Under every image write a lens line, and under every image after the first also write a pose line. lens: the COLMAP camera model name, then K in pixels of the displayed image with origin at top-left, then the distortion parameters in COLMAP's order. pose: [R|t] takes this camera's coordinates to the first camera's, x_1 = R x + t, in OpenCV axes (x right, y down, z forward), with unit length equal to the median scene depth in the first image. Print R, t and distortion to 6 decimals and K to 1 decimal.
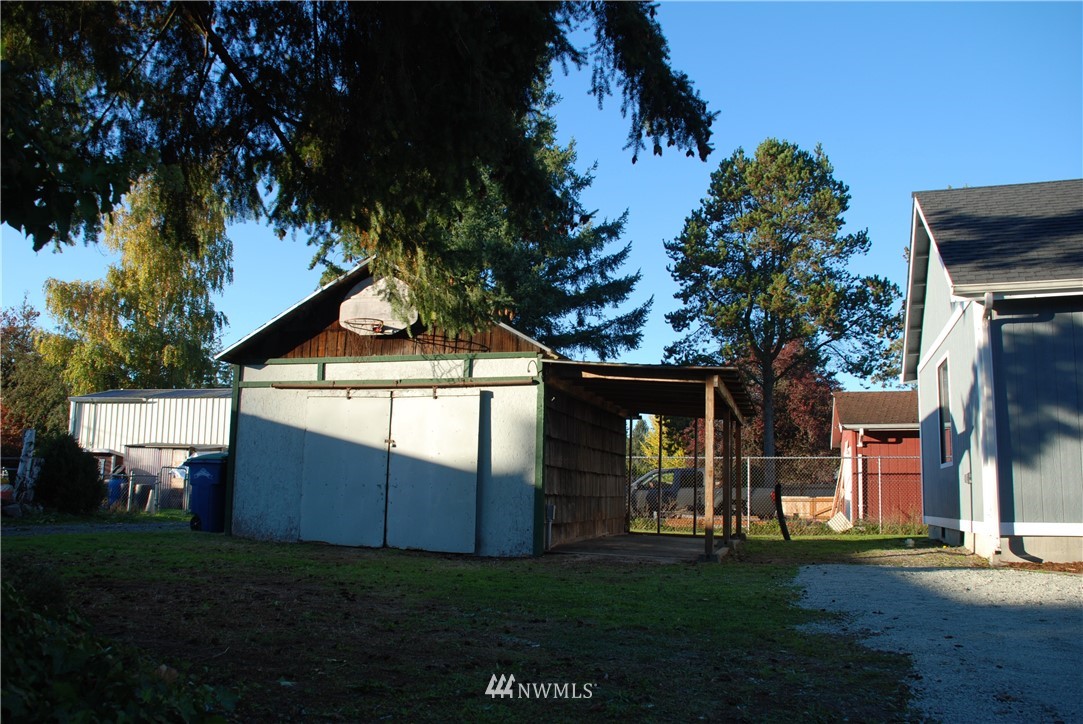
lens RADIAL K [[875.7, 0, 545.8], [0, 875.7, 387.8], [0, 0, 1]] dist [-0.144281, 0.135163]
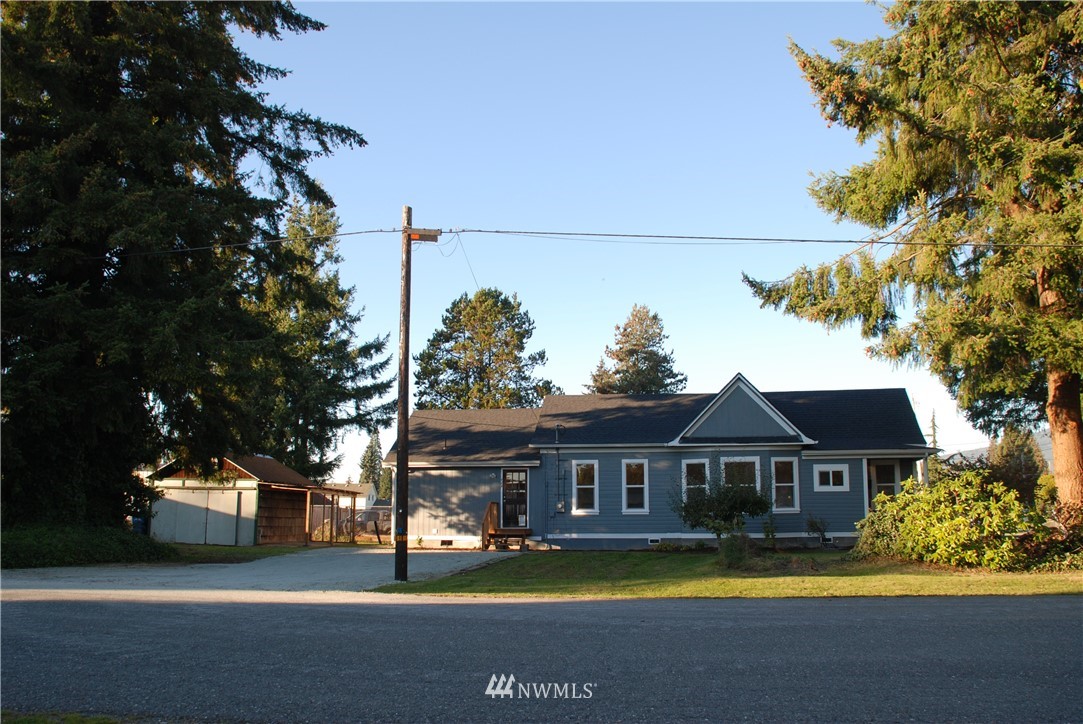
lens RADIAL K [[875.7, 0, 545.8], [0, 875.7, 387.8], [0, 0, 1]] dist [-0.144281, 0.135163]
pose [[0.987481, 0.006280, 0.157616, 0.481395], [-0.001537, 0.999543, -0.030191, -0.254611], [-0.157734, 0.029571, 0.987039, -2.012051]]
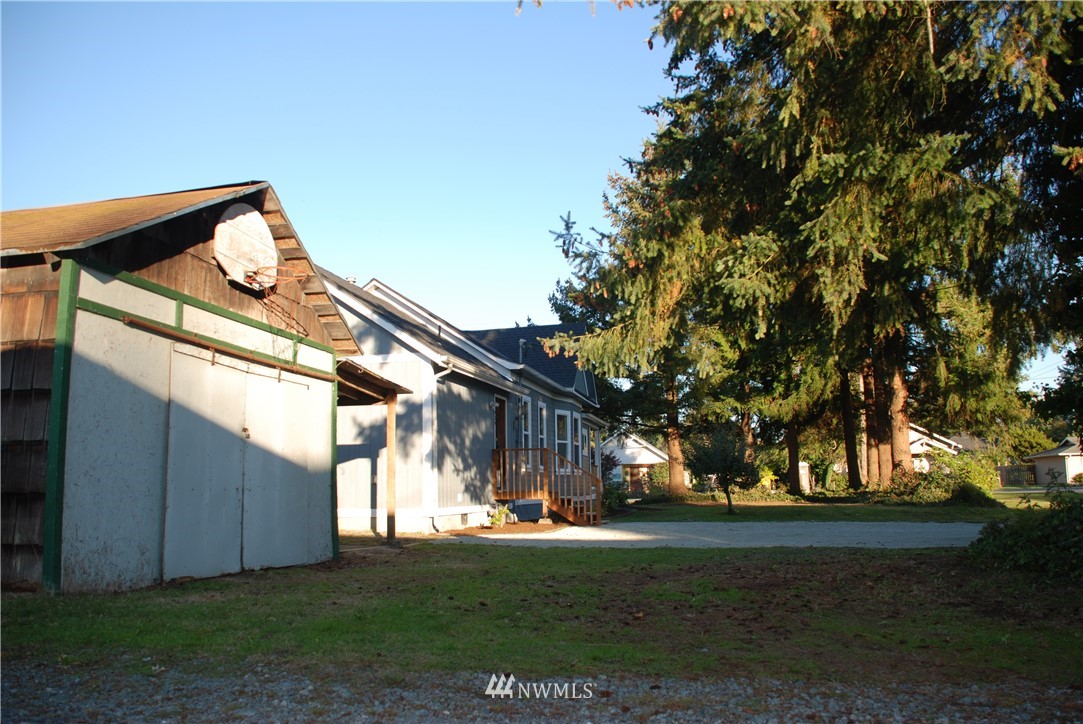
lens RADIAL K [[875.7, 0, 545.8], [0, 875.7, 387.8], [0, 0, 1]] dist [-0.144281, 0.135163]
pose [[-0.105857, 0.099051, 0.989436, -0.933193], [-0.097132, 0.989238, -0.109424, 0.080435], [-0.989626, -0.107689, -0.095096, 0.806963]]
